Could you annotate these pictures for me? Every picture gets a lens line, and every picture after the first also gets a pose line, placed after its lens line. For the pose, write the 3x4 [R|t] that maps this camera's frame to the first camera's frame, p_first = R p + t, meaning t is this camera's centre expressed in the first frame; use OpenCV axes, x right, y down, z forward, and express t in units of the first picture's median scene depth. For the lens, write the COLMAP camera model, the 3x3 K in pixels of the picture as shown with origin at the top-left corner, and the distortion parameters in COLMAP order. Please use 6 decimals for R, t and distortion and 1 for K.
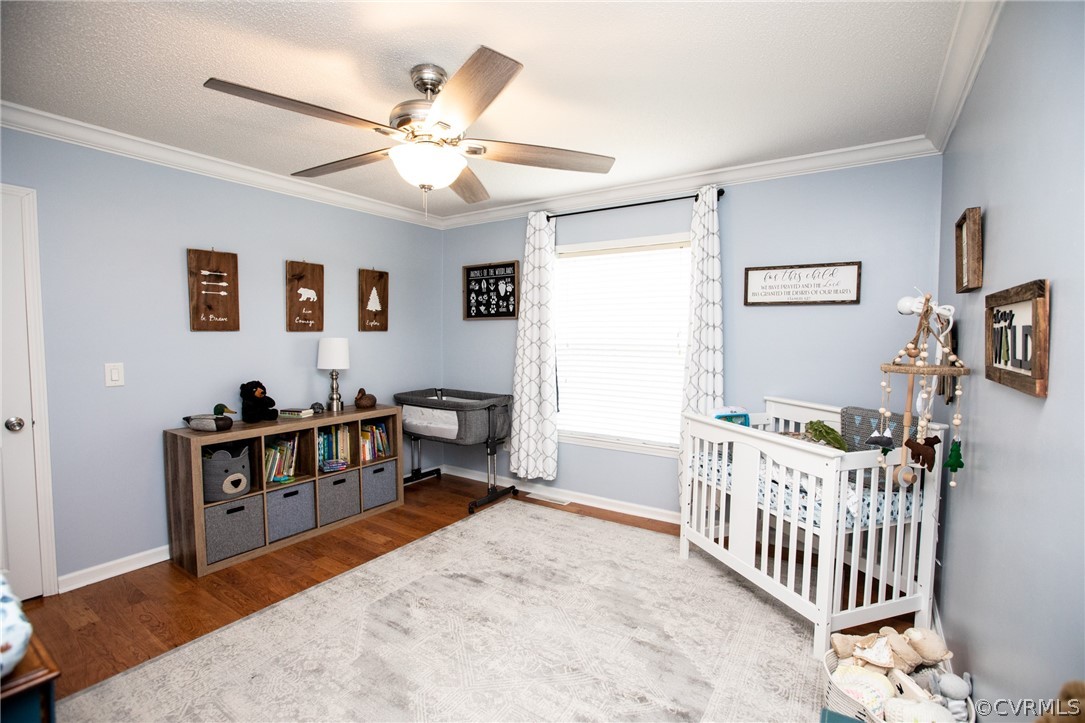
lens RADIAL K [[498.4, 0, 541.7], [0, 498.4, 362.3], [0, 0, 1]] dist [-0.045575, 0.013716]
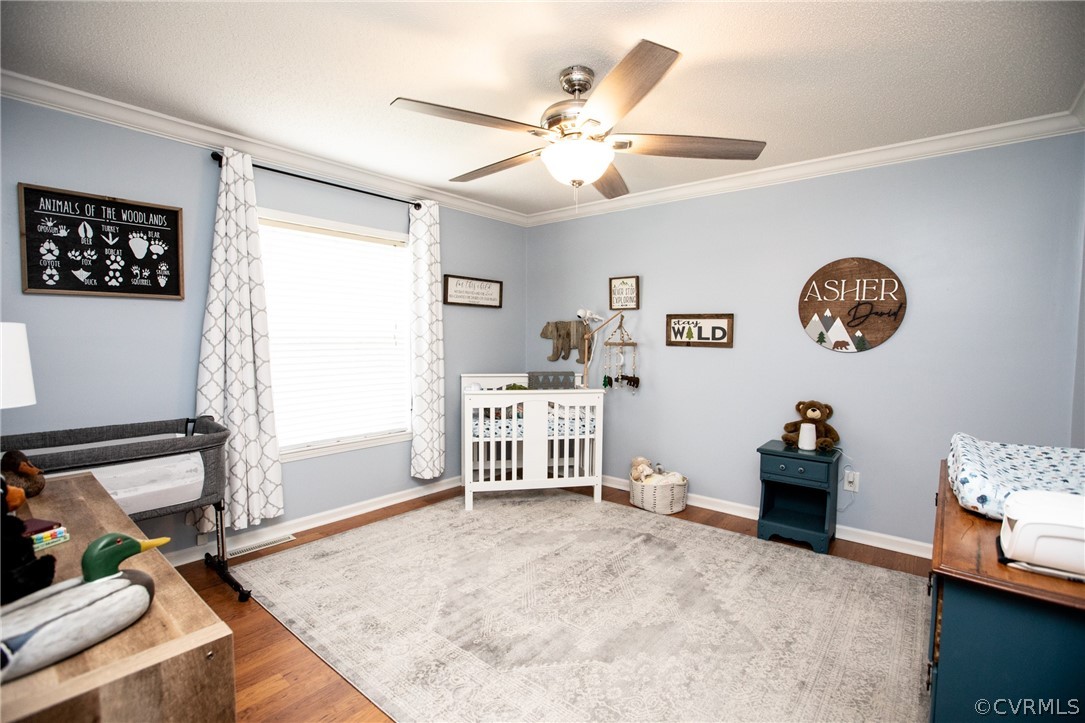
lens RADIAL K [[498.4, 0, 545.7], [0, 498.4, 359.6], [0, 0, 1]] dist [-0.045575, 0.013716]
pose [[0.104777, -0.055909, 0.992923, -0.668733], [0.044051, 0.997699, 0.051529, -0.022684], [-0.993520, 0.038340, 0.106998, 0.497686]]
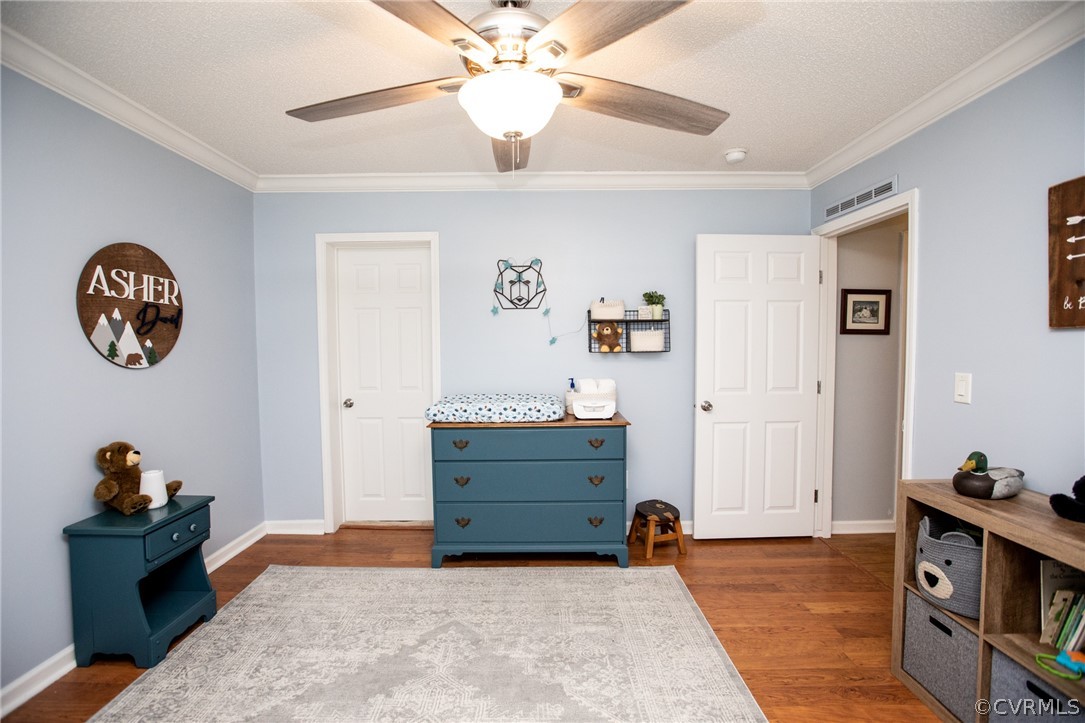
lens RADIAL K [[498.4, 0, 538.2], [0, 498.4, 361.8], [0, 0, 1]] dist [-0.045575, 0.013716]
pose [[-0.835247, 0.018880, -0.549550, 0.077913], [-0.027579, 0.996714, 0.076159, -0.038740], [0.549183, 0.078768, -0.831982, 0.855813]]
